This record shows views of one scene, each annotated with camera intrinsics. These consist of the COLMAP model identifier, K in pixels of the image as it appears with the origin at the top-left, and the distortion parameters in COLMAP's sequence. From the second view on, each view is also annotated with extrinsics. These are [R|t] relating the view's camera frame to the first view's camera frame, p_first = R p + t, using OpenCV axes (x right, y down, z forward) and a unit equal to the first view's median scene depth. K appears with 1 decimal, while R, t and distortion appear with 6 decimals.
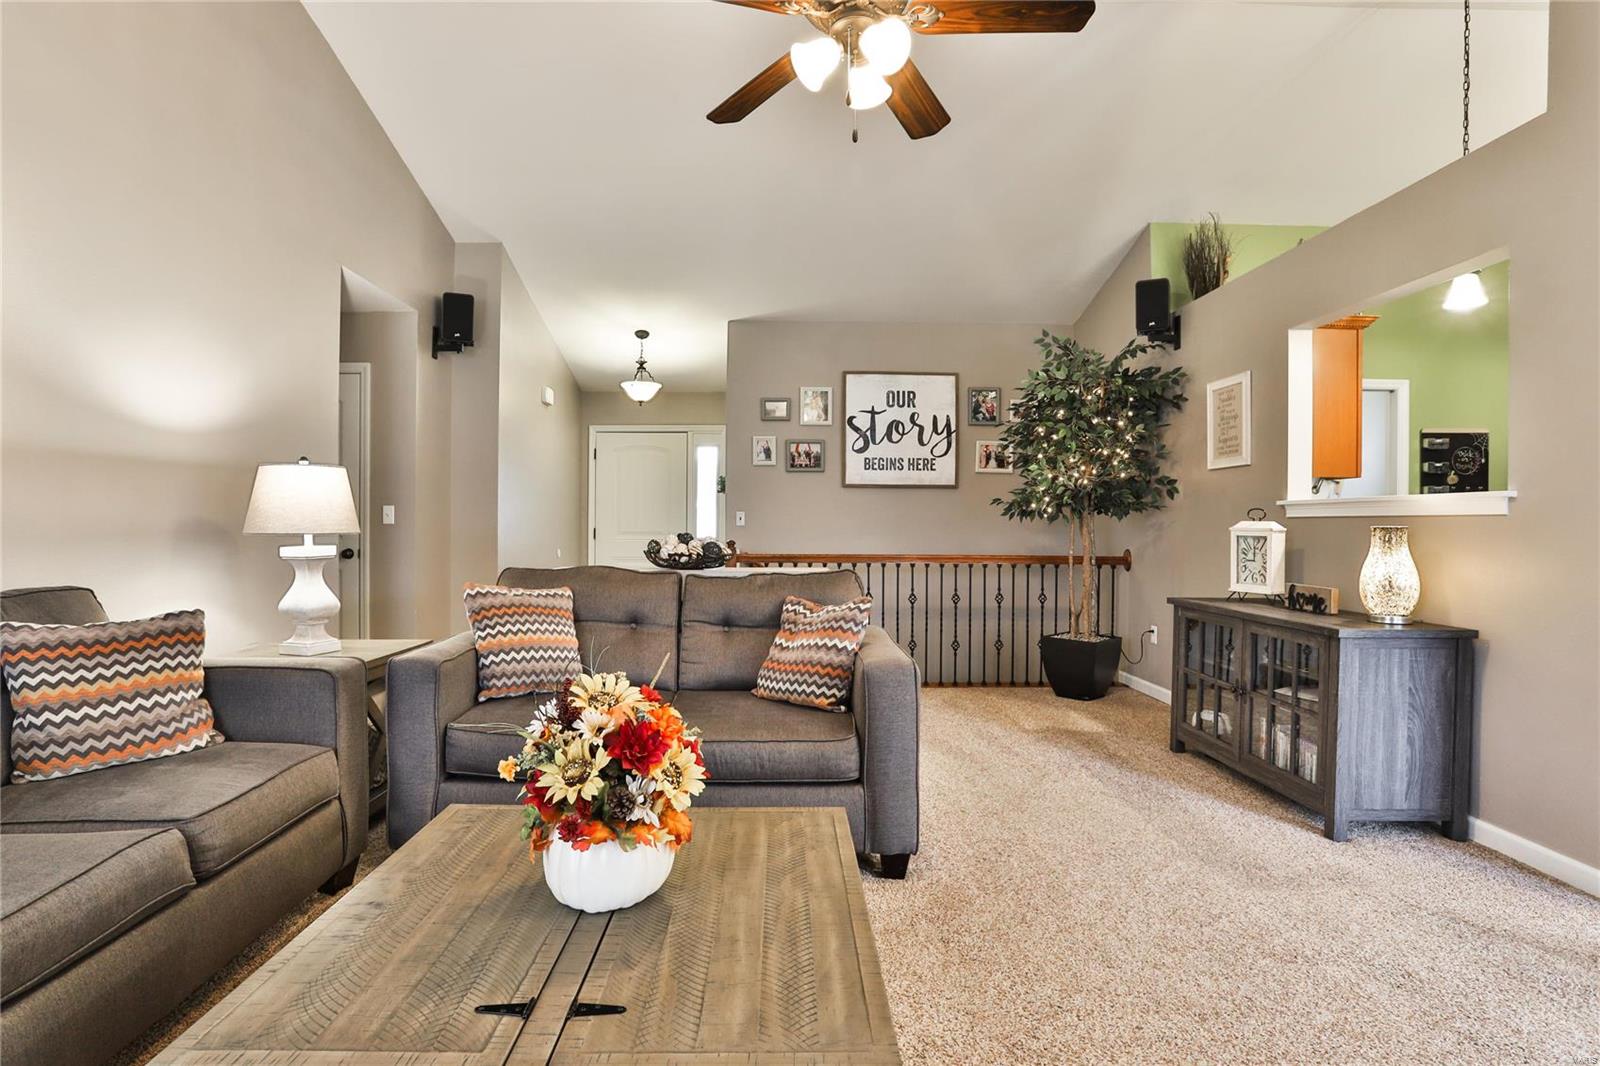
lens RADIAL K [[816.0, 0, 792.4], [0, 816.0, 524.0], [0, 0, 1]] dist [-0.073442, 0.042296]
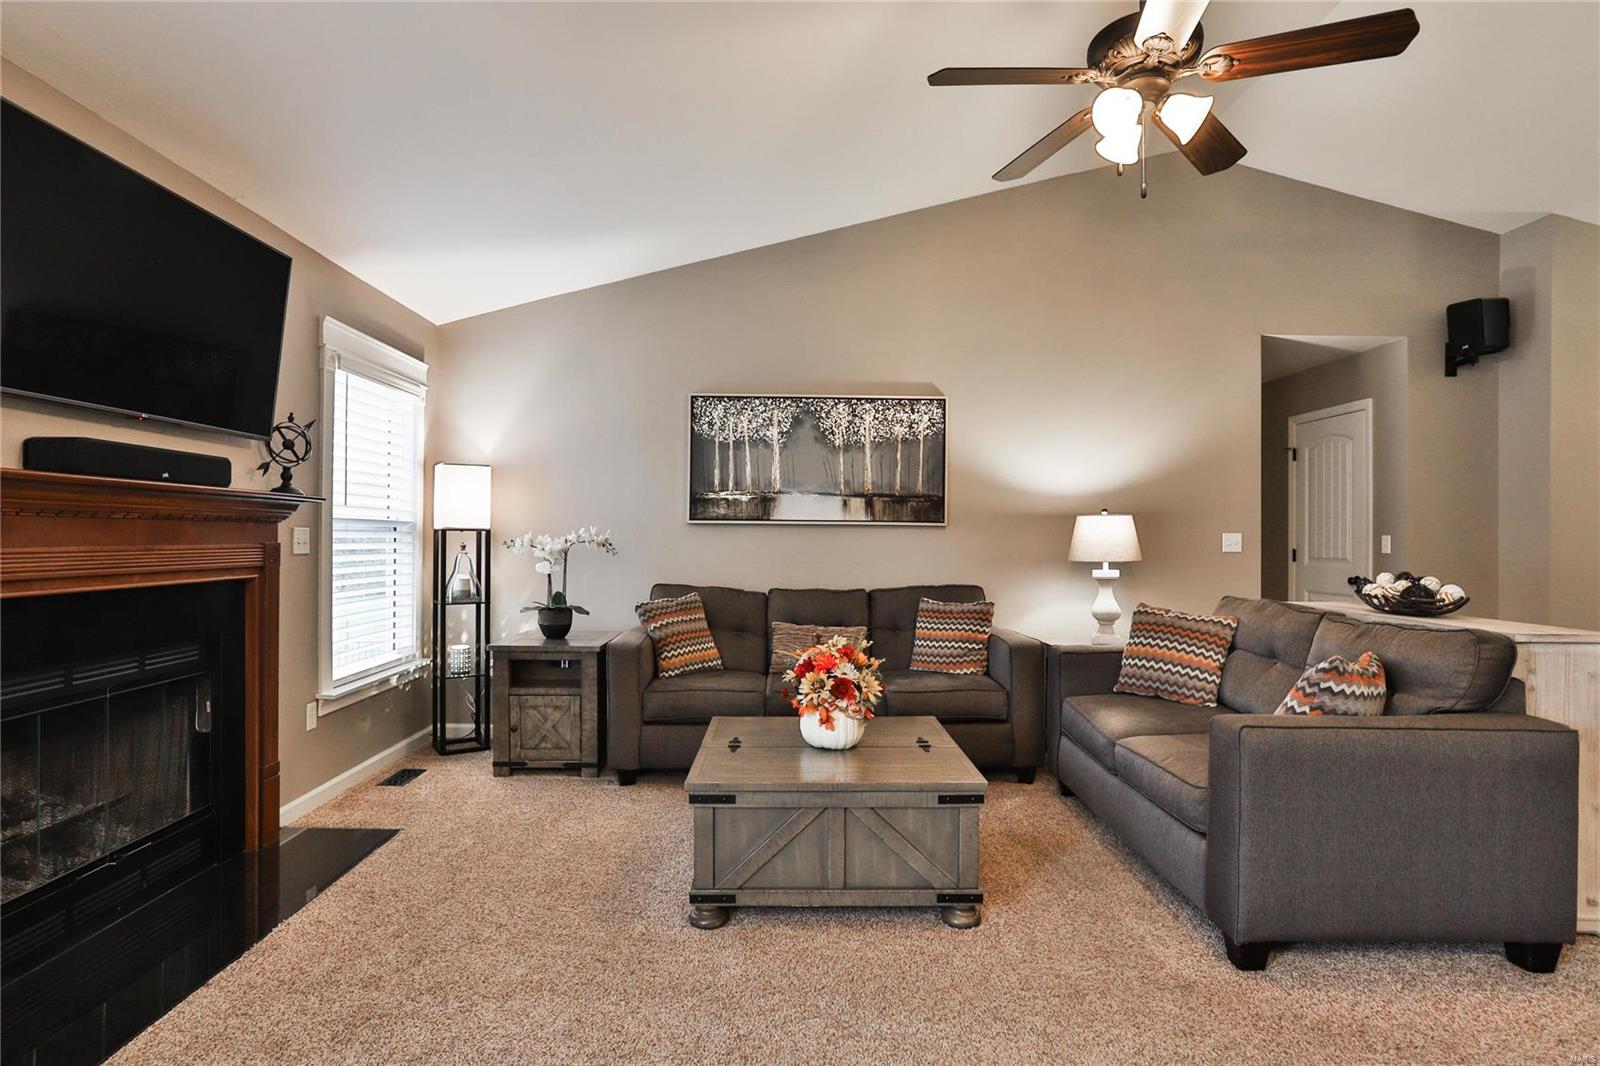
lens RADIAL K [[819.3, 0, 790.1], [0, 819.3, 528.7], [0, 0, 1]] dist [-0.068062, 0.041367]
pose [[-0.009223, -0.014645, -0.999850, 0.671687], [-0.004028, 0.999885, -0.014609, -0.018419], [0.999949, 0.003892, -0.009281, 0.334505]]
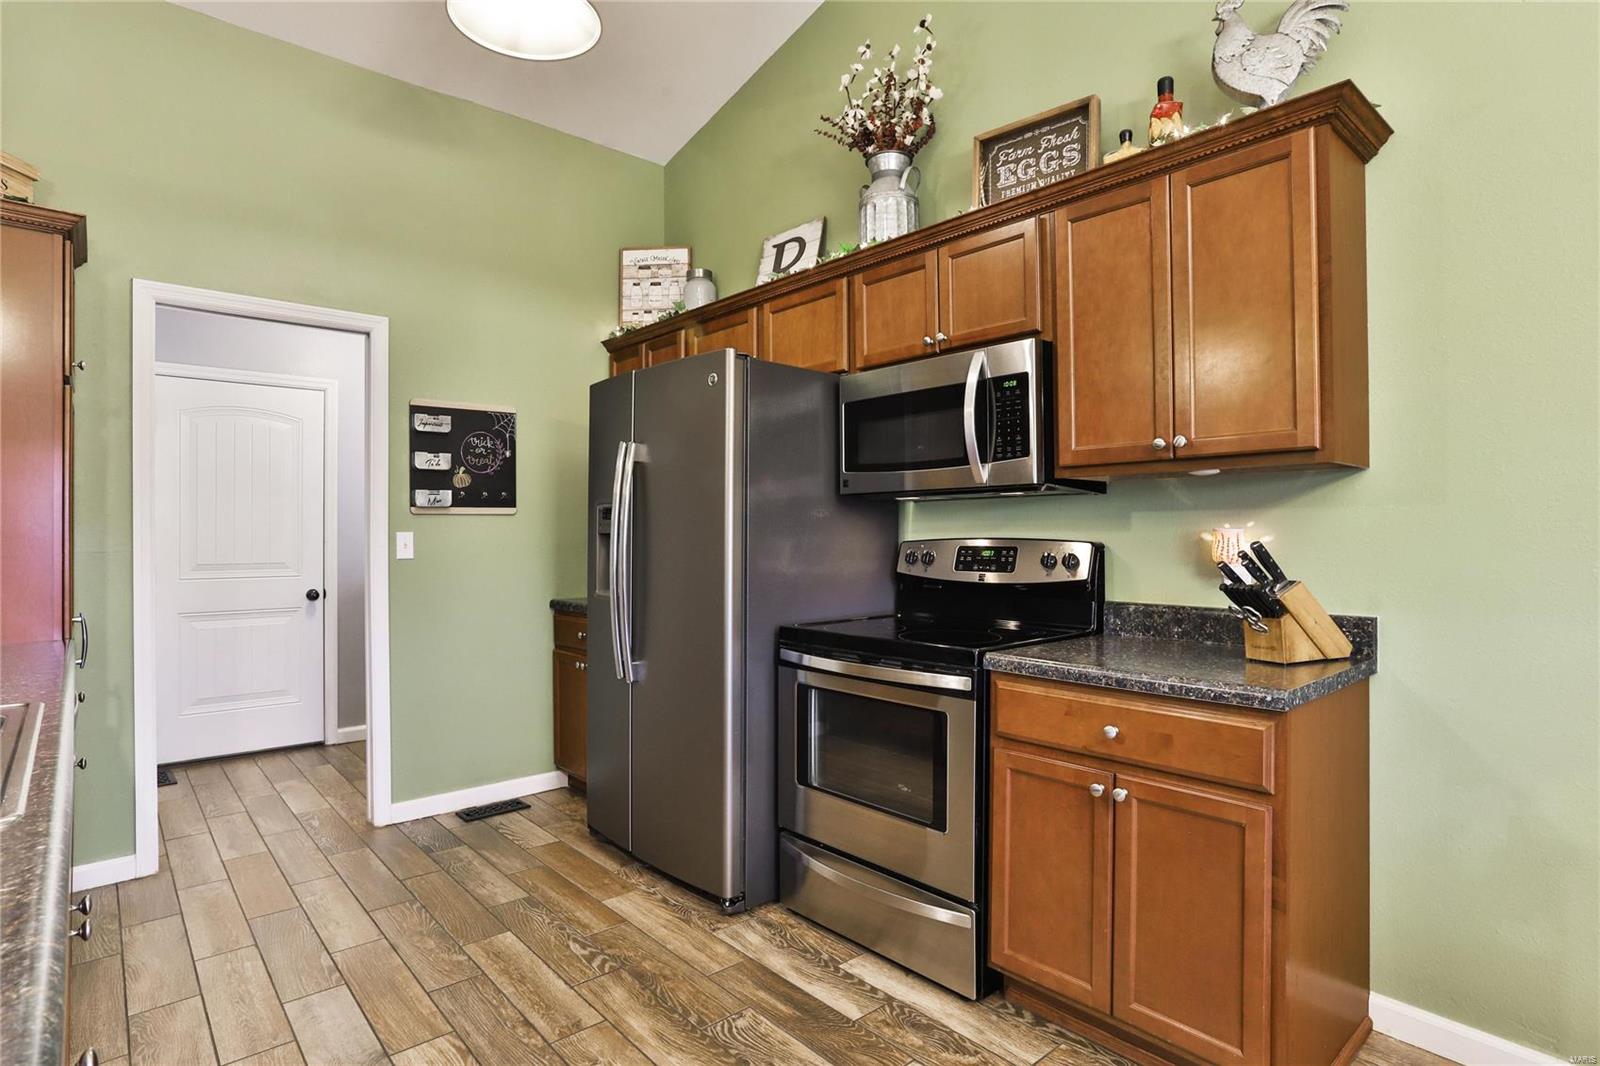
lens RADIAL K [[839.3, 0, 784.6], [0, 839.3, 528.3], [0, 0, 1]] dist [-0.062182, 0.038108]
pose [[0.769499, -0.008700, 0.638589, 0.860091], [0.009579, 0.999952, 0.002081, -0.023326], [-0.638576, 0.004516, 0.769545, 0.441284]]
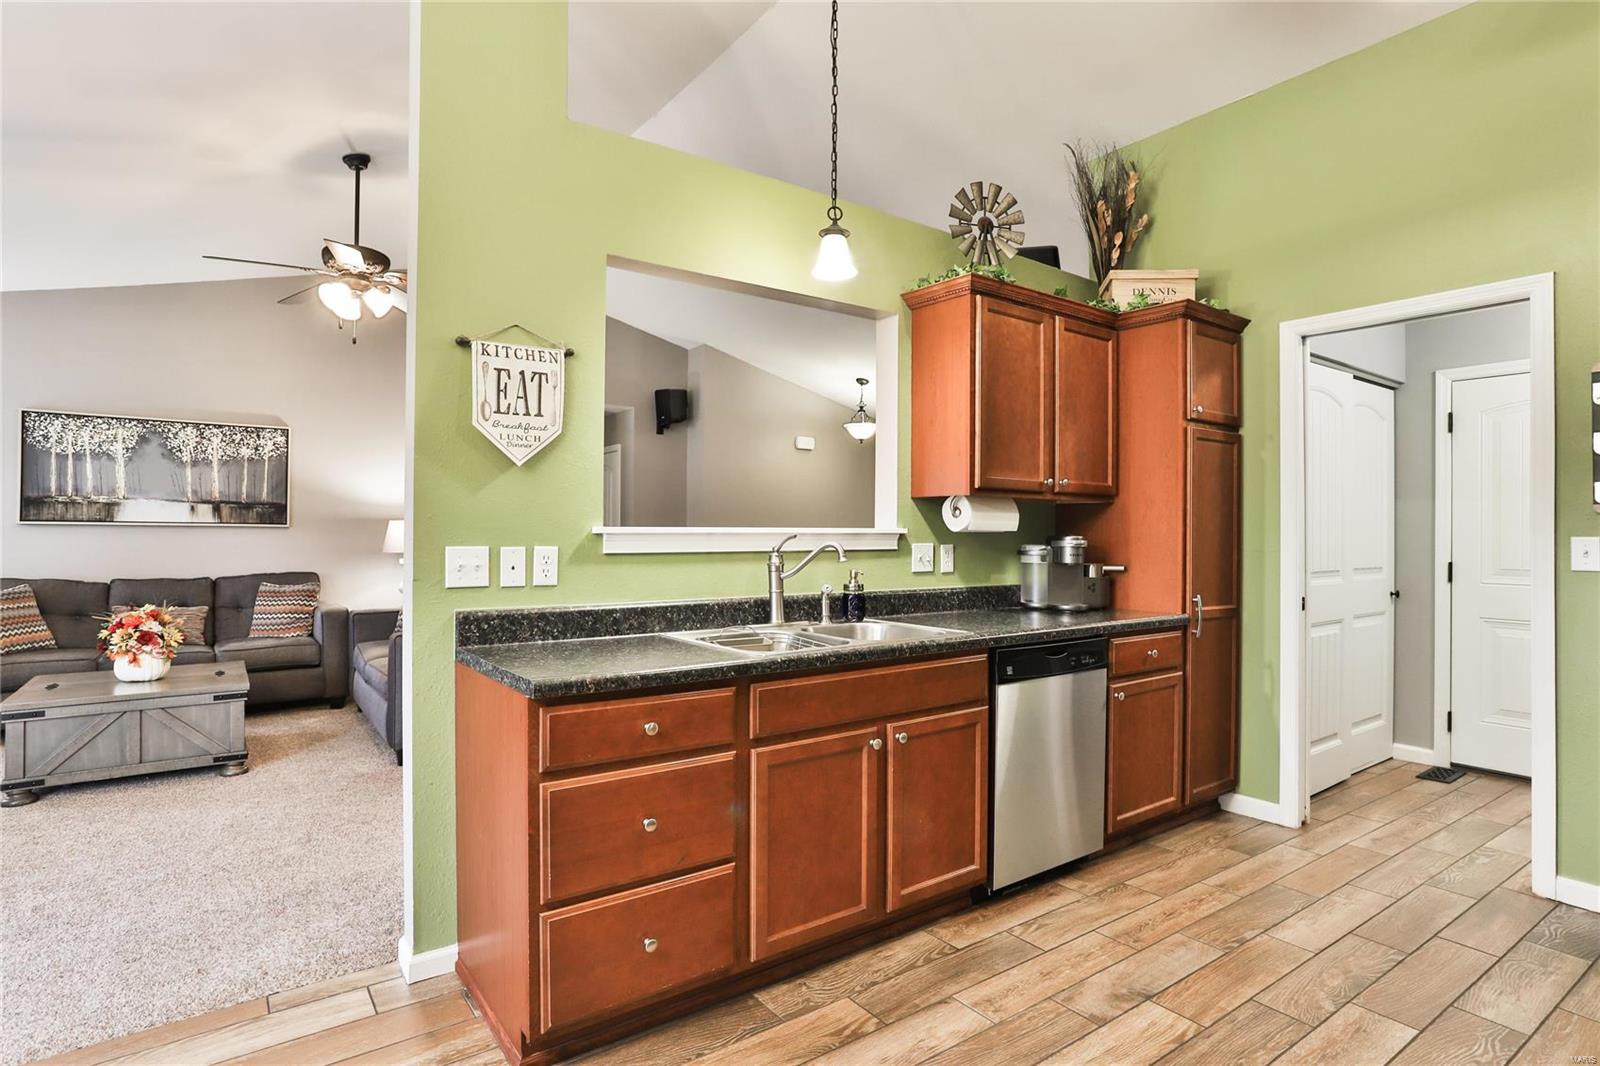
lens RADIAL K [[822.1, 0, 804.3], [0, 822.1, 528.7], [0, 0, 1]] dist [-0.046676, 0.027864]
pose [[0.578354, -0.008807, -0.815738, 1.323853], [0.000881, 0.999948, -0.010171, -0.021246], [0.815786, 0.005164, 0.578331, 0.466007]]
